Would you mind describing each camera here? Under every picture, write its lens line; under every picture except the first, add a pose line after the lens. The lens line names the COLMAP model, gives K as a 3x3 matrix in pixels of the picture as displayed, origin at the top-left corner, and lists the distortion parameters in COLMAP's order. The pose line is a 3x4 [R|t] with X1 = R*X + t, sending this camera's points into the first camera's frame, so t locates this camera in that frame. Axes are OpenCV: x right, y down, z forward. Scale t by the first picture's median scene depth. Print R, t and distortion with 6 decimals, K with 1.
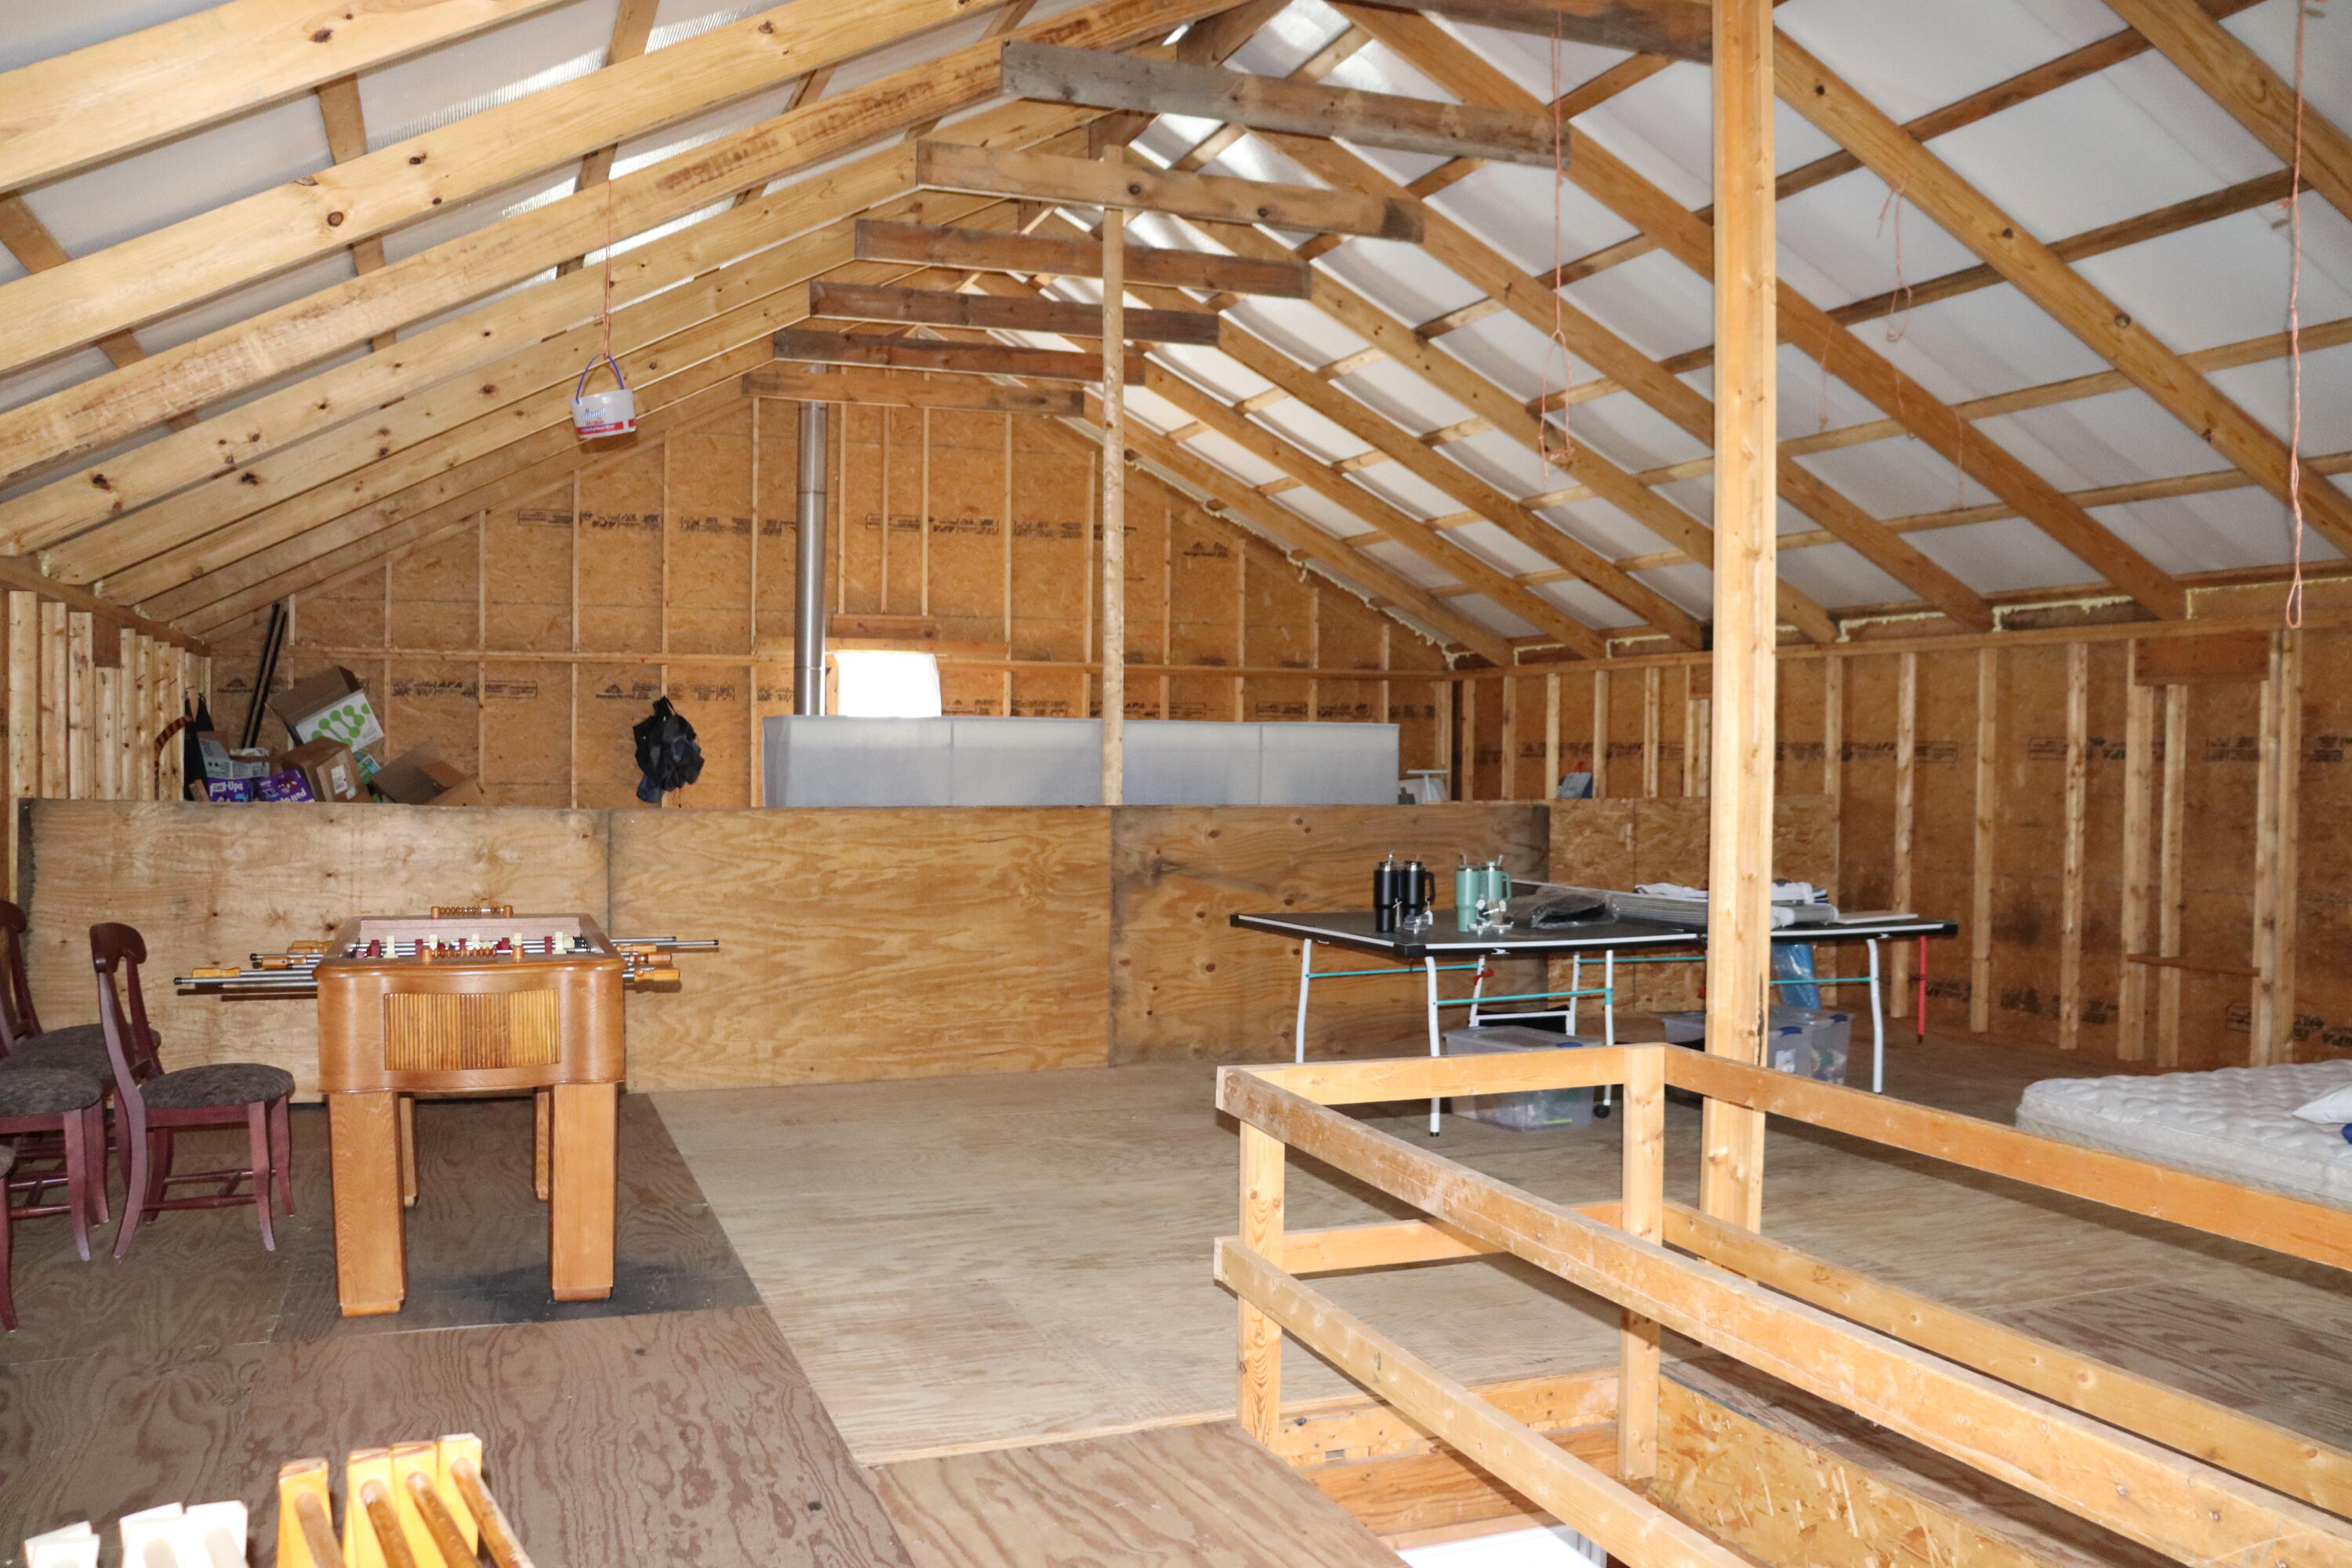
lens RADIAL K [[1938.1, 0, 1175.0], [0, 1938.1, 811.6], [0, 0, 1]] dist [-0.180862, 0.161201]
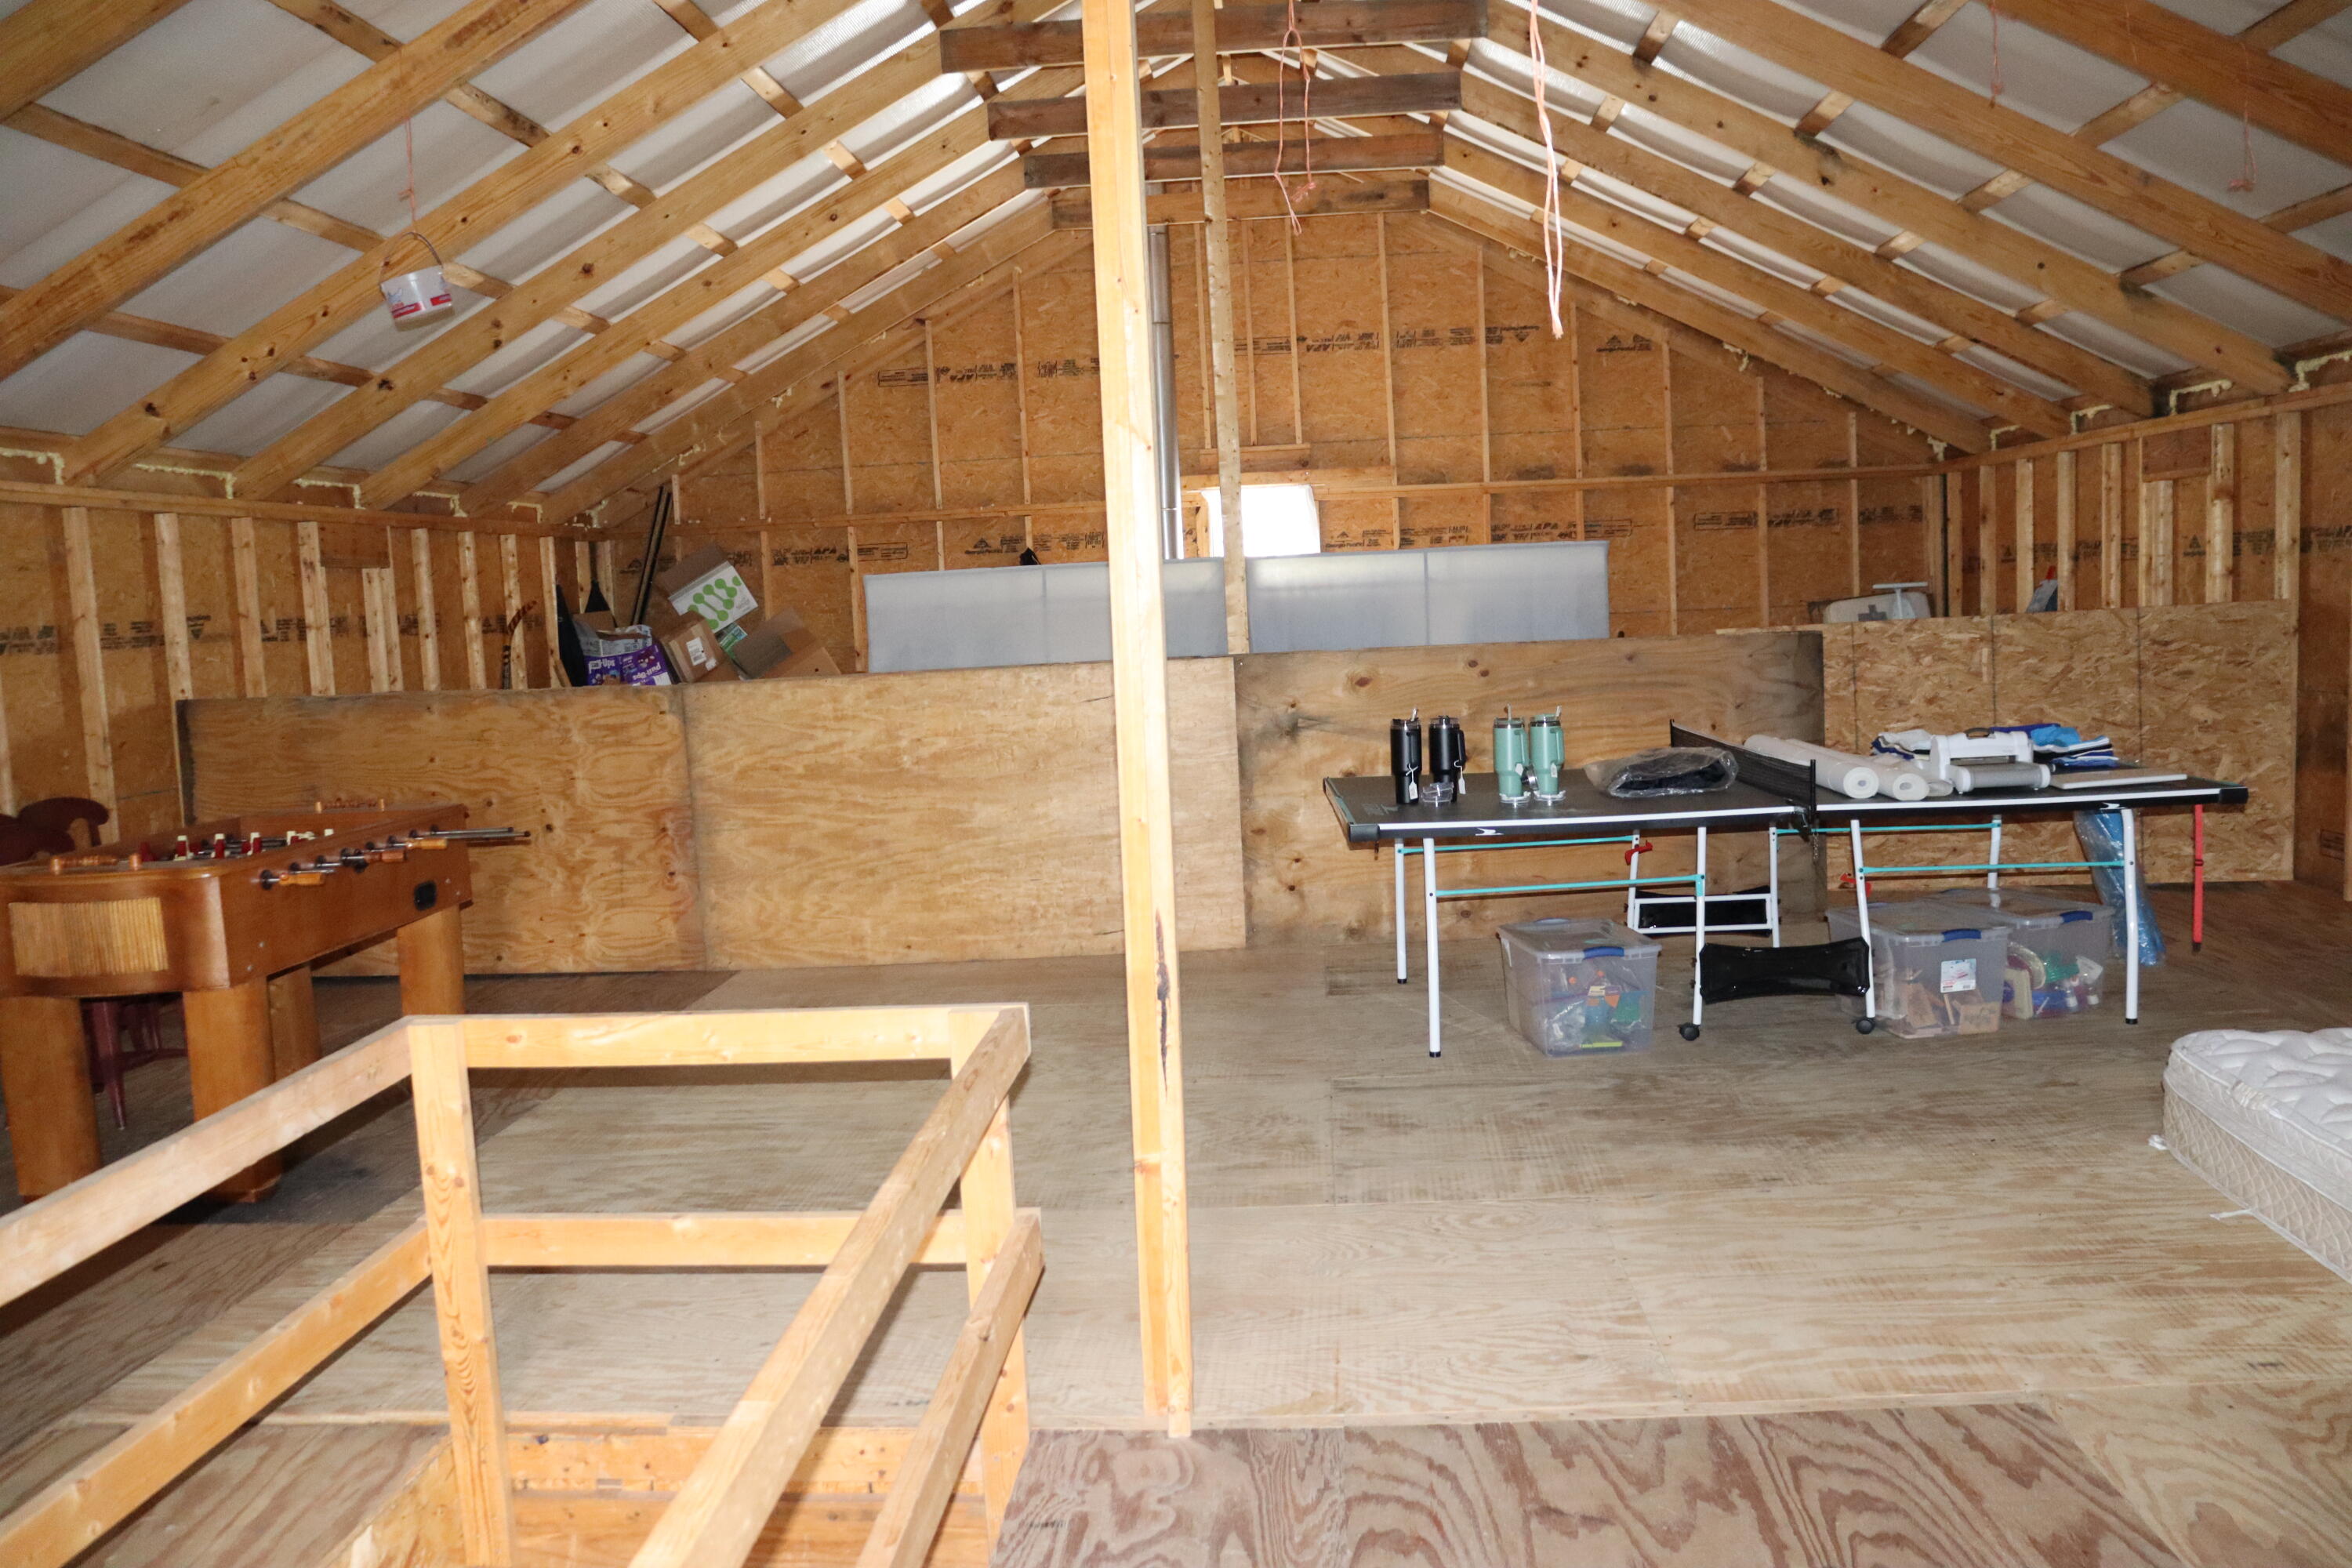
lens RADIAL K [[1938.1, 0, 1175.0], [0, 1938.1, 811.6], [0, 0, 1]] dist [-0.180862, 0.161201]
pose [[0.906187, -0.004584, -0.422853, 0.249692], [0.042891, 0.995781, 0.081124, -0.003609], [0.420697, -0.091650, 0.902560, 0.148576]]
